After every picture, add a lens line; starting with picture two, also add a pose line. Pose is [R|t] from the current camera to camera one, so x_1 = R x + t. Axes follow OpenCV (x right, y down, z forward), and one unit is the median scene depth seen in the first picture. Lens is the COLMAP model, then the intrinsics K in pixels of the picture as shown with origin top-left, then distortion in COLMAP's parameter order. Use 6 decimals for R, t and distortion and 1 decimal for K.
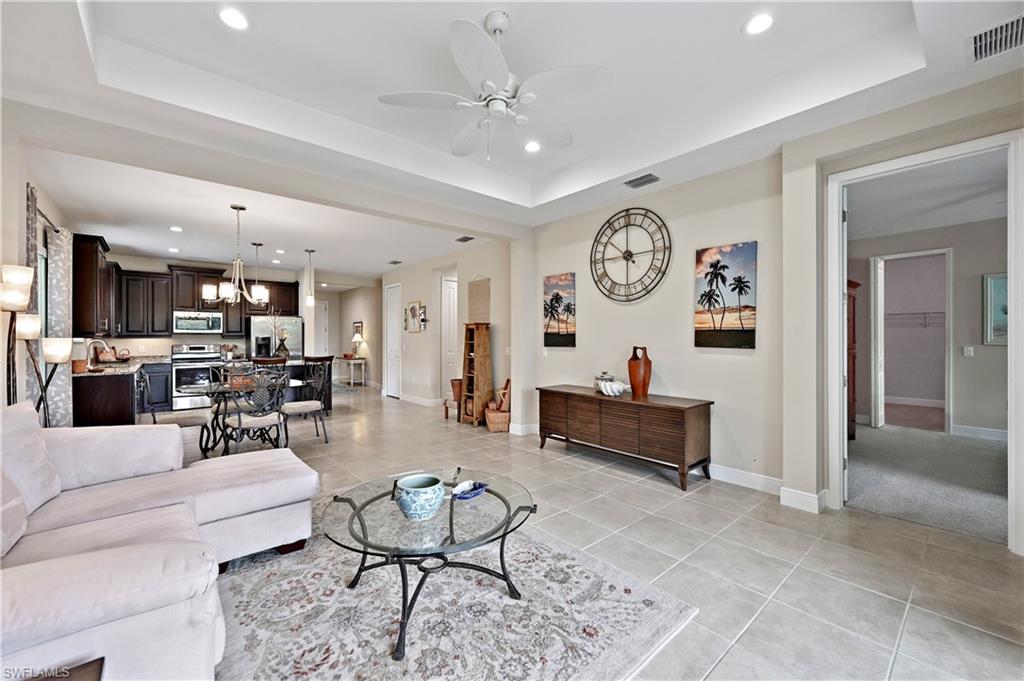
lens RADIAL K [[404.0, 0, 510.8], [0, 404.0, 335.6], [0, 0, 1]] dist [0.006556, -0.001316]
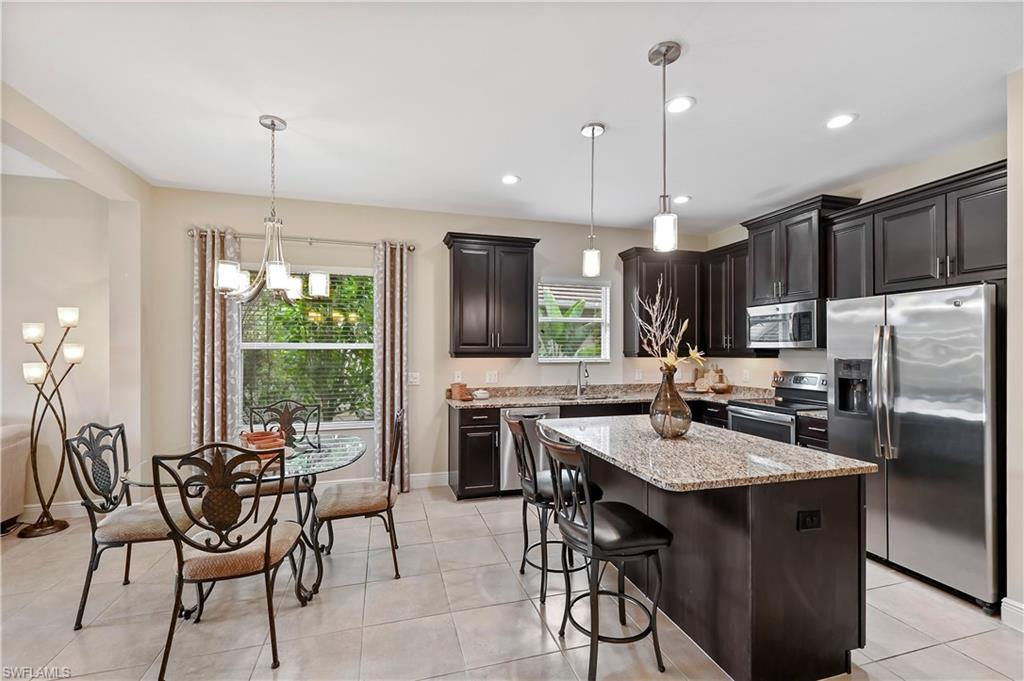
lens RADIAL K [[448.9, 0, 514.0], [0, 448.9, 347.7], [0, 0, 1]] dist [-0.016442, -0.001268]
pose [[-0.403694, -0.001196, -0.914893, -0.231594], [0.006341, 0.999971, -0.004105, -0.010792], [0.914872, -0.007458, -0.403675, 1.438485]]
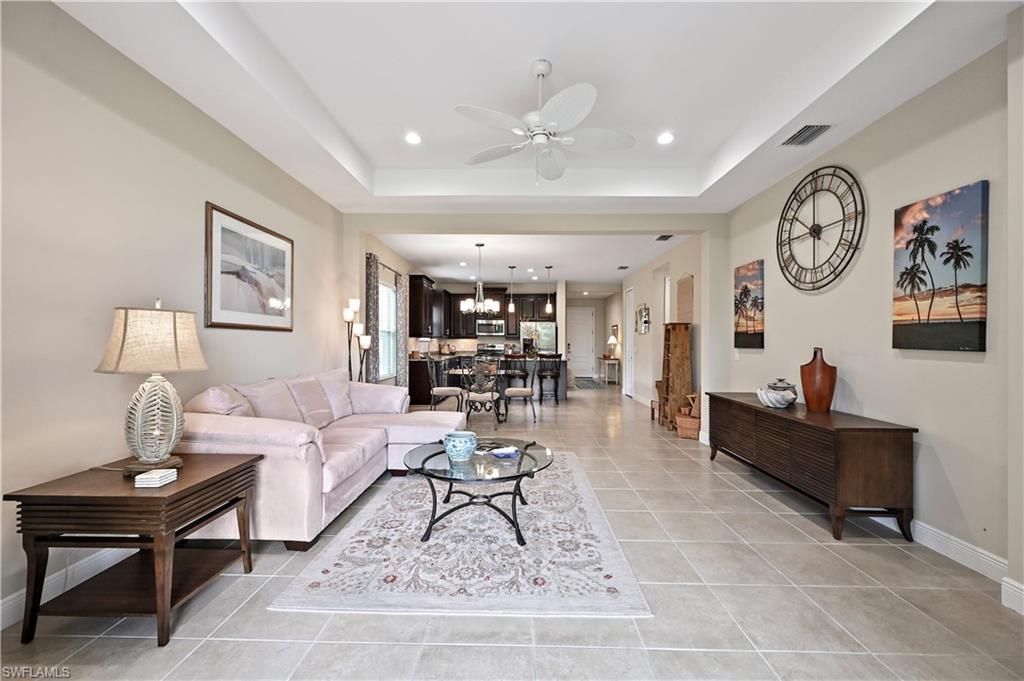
lens RADIAL K [[404.0, 0, 513.4], [0, 404.0, 339.1], [0, 0, 1]] dist [0.006556, -0.001316]
pose [[0.745484, 0.001982, -0.666521, 0.332229], [-0.003531, 0.999993, -0.000976, 0.011319], [0.666514, 0.003081, 0.745486, 0.028610]]
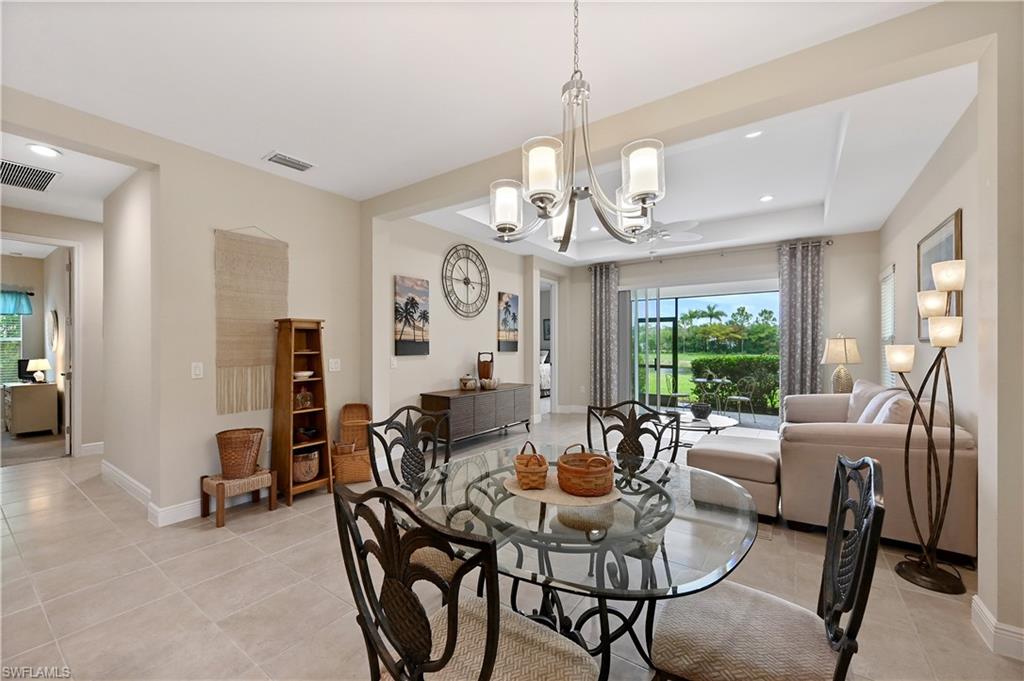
lens RADIAL K [[404.0, 0, 510.3], [0, 404.0, 349.4], [0, 0, 1]] dist [0.006556, -0.001316]
pose [[-0.240474, -0.007118, 0.970630, -0.879954], [-0.004649, 0.999970, 0.006182, 0.008837], [-0.970645, -0.003026, -0.240499, 1.036608]]
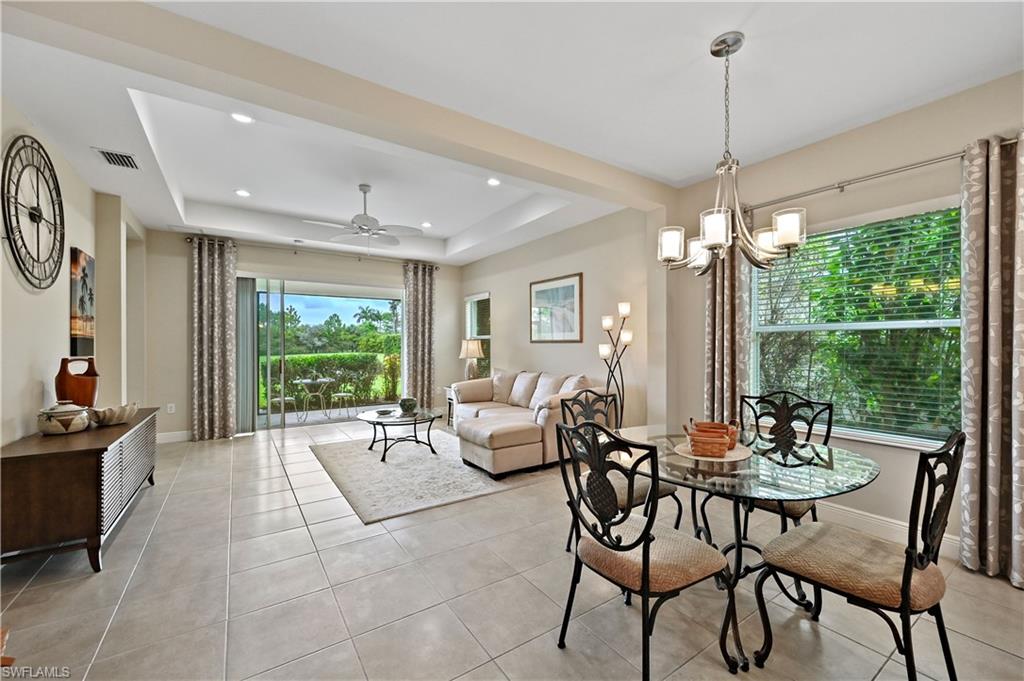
lens RADIAL K [[404.0, 0, 510.5], [0, 404.0, 341.4], [0, 0, 1]] dist [0.006556, -0.001316]
pose [[-0.993604, 0.004661, 0.112824, -0.448817], [0.002960, 0.999880, -0.015239, 0.010653], [-0.112882, -0.014807, -0.993498, 1.370077]]
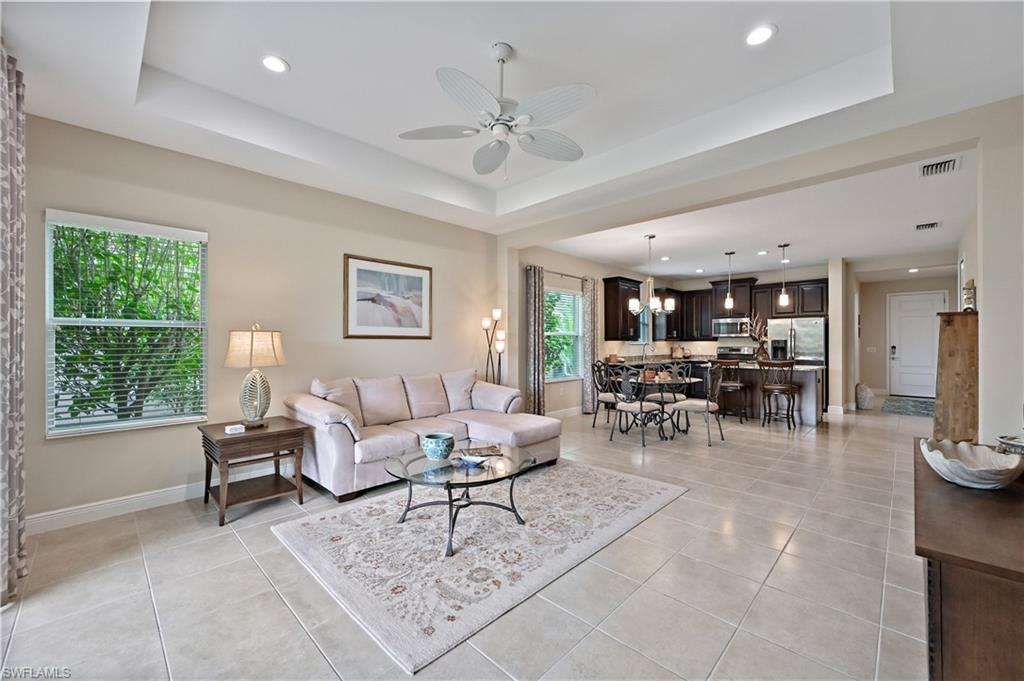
lens RADIAL K [[404.0, 0, 516.9], [0, 404.0, 340.5], [0, 0, 1]] dist [0.006556, -0.001316]
pose [[0.091241, -0.002779, -0.995825, 0.505554], [0.006317, 0.999978, -0.002211, 0.004698], [0.995809, -0.006089, 0.091257, 0.447991]]
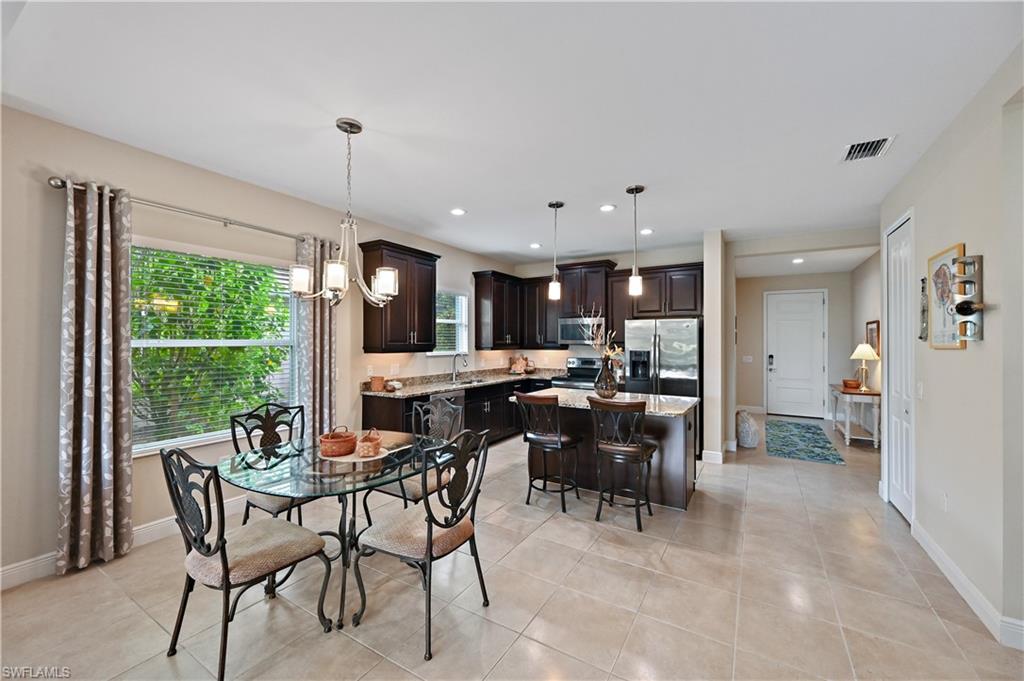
lens RADIAL K [[404.0, 0, 513.6], [0, 404.0, 336.8], [0, 0, 1]] dist [0.006556, -0.001316]
pose [[0.305483, -0.005846, -0.952179, -0.067300], [0.000848, 0.999982, -0.005868, -0.025964], [0.952197, 0.000985, 0.305483, 0.974649]]
